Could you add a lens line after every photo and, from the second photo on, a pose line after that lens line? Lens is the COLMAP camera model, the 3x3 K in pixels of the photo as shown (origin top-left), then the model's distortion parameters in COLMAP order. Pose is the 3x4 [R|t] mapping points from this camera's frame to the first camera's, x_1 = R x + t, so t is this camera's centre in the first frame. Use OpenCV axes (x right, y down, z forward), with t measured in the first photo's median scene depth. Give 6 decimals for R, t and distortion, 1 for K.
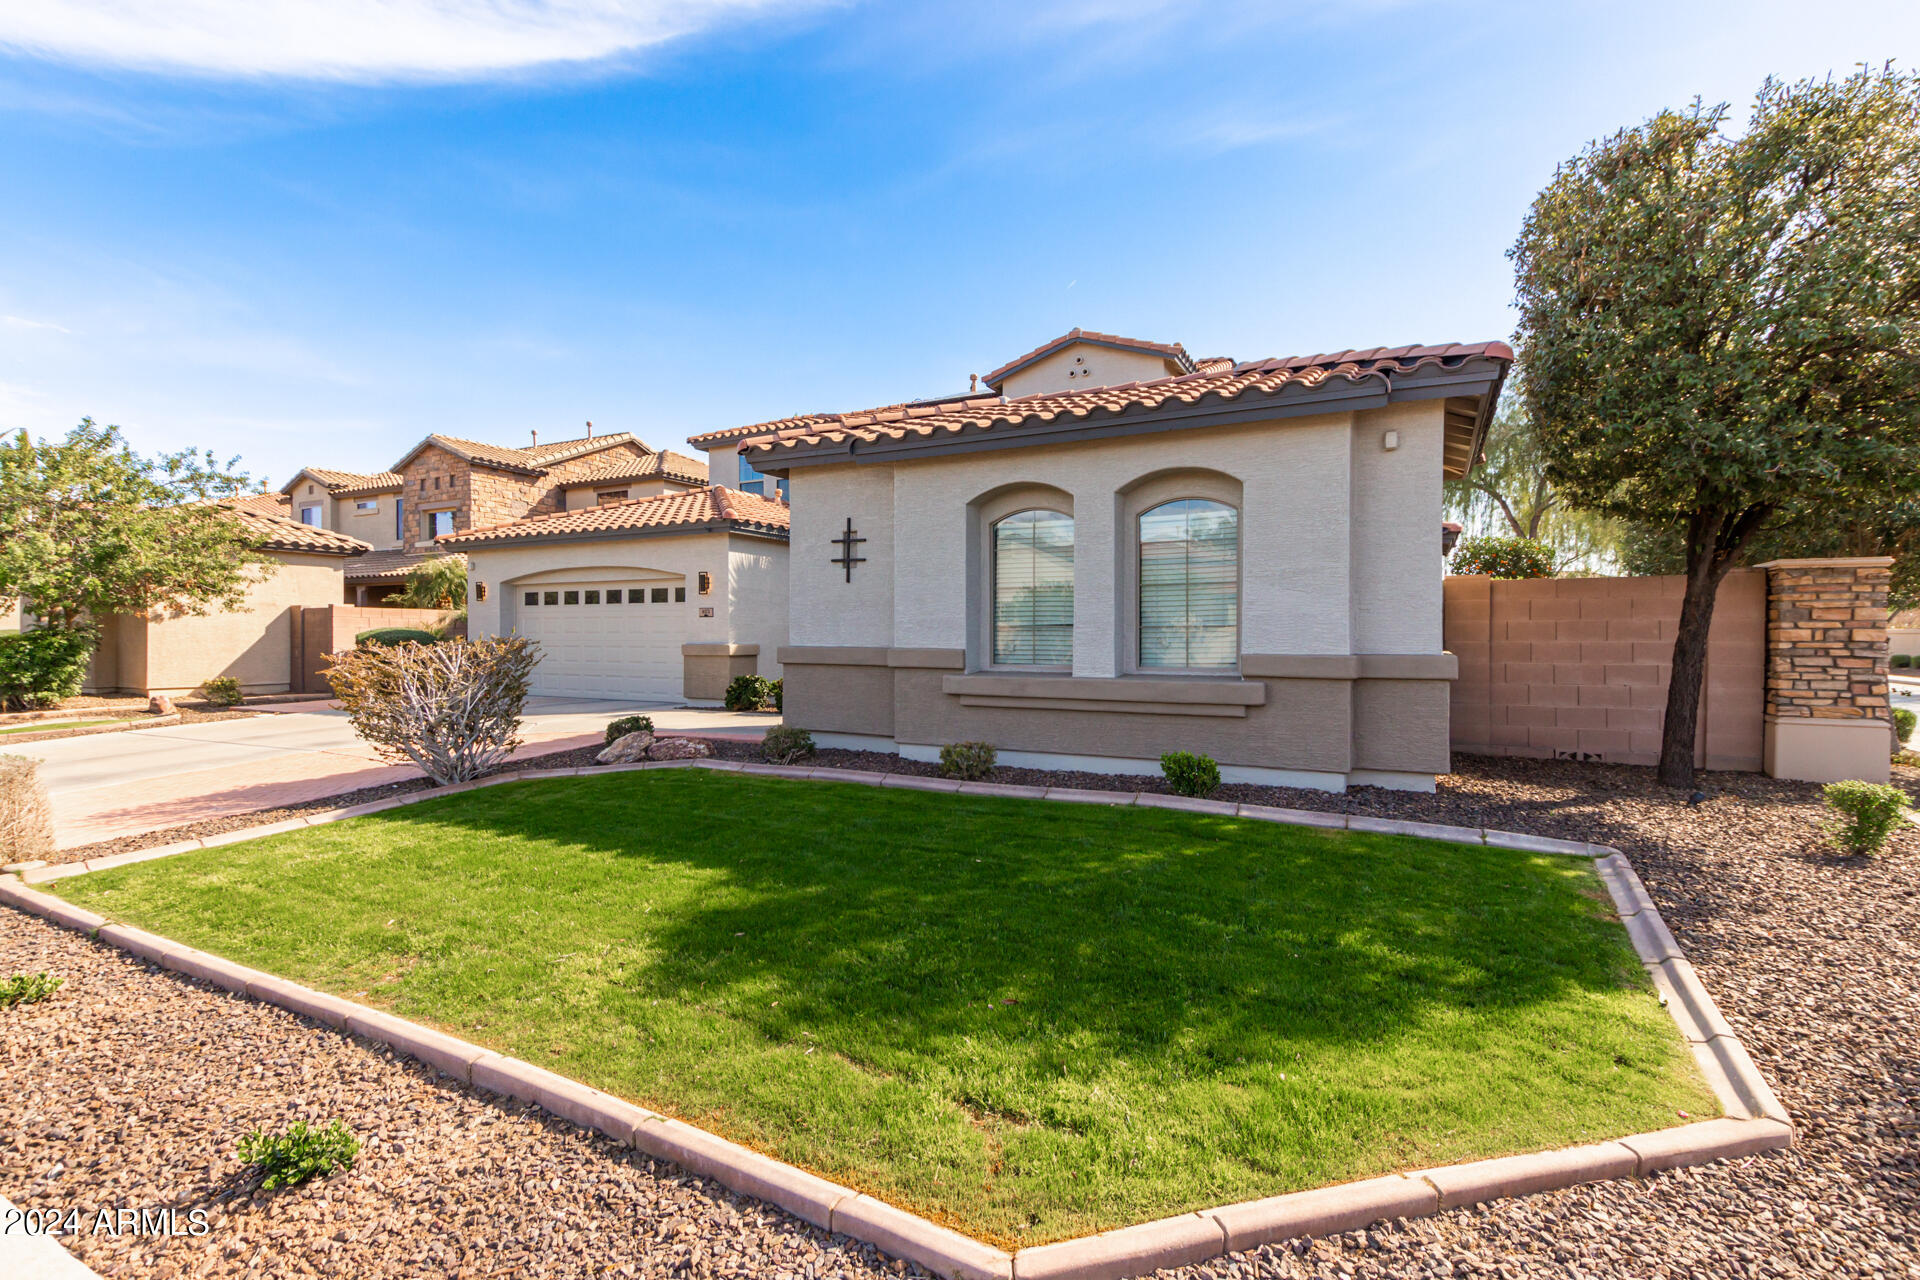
lens RADIAL K [[880.6, 0, 950.9], [0, 880.6, 635.0], [0, 0, 1]] dist [-0.000743, -0.000007]
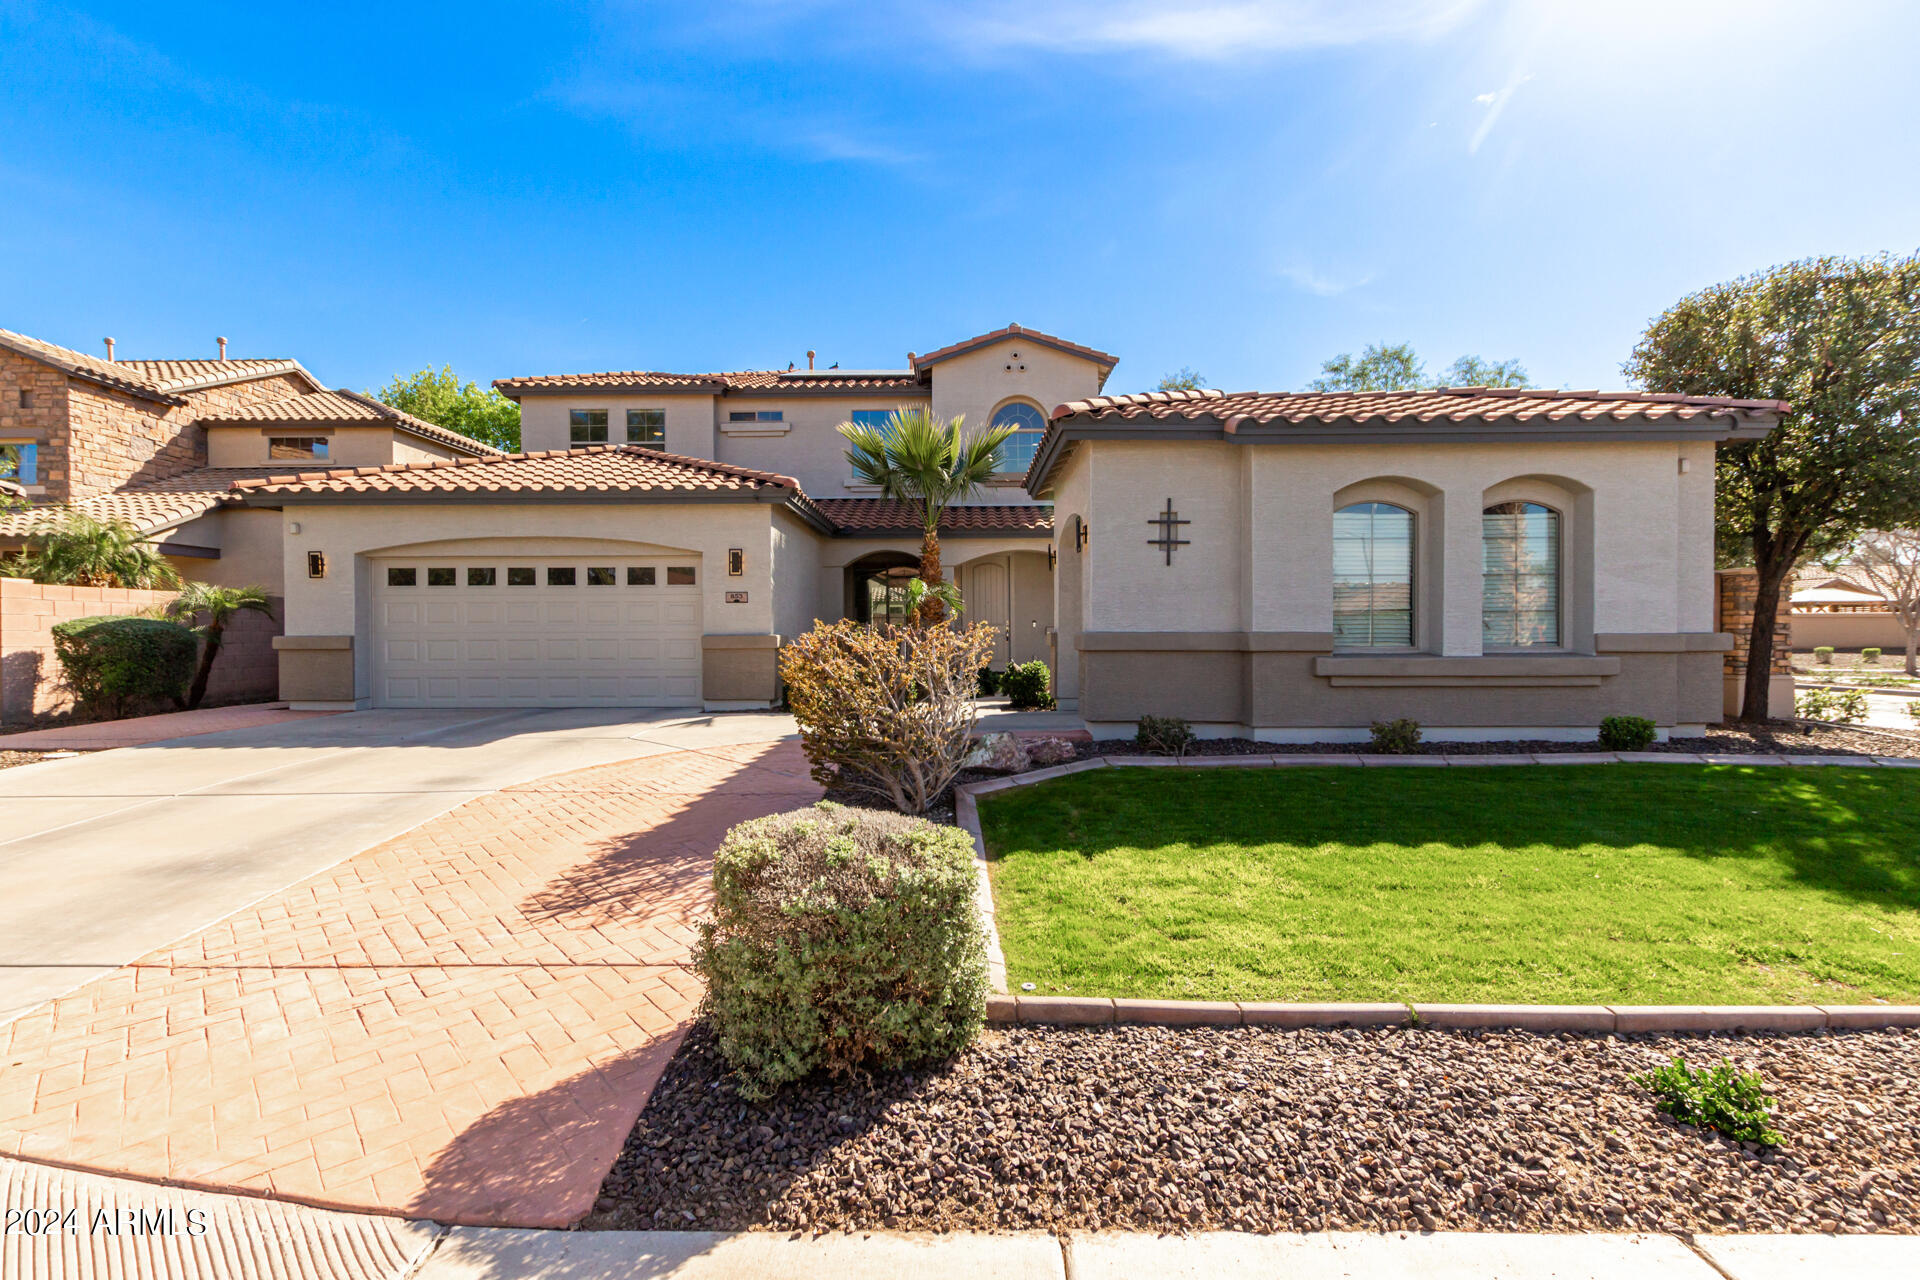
lens RADIAL K [[879.5, 0, 928.1], [0, 879.5, 629.9], [0, 0, 1]] dist [0.026332, -0.013320]
pose [[0.891886, -0.005175, 0.452231, -0.410662], [0.004884, 0.999986, 0.001811, 0.004171], [-0.452234, 0.000594, 0.891899, 0.135199]]
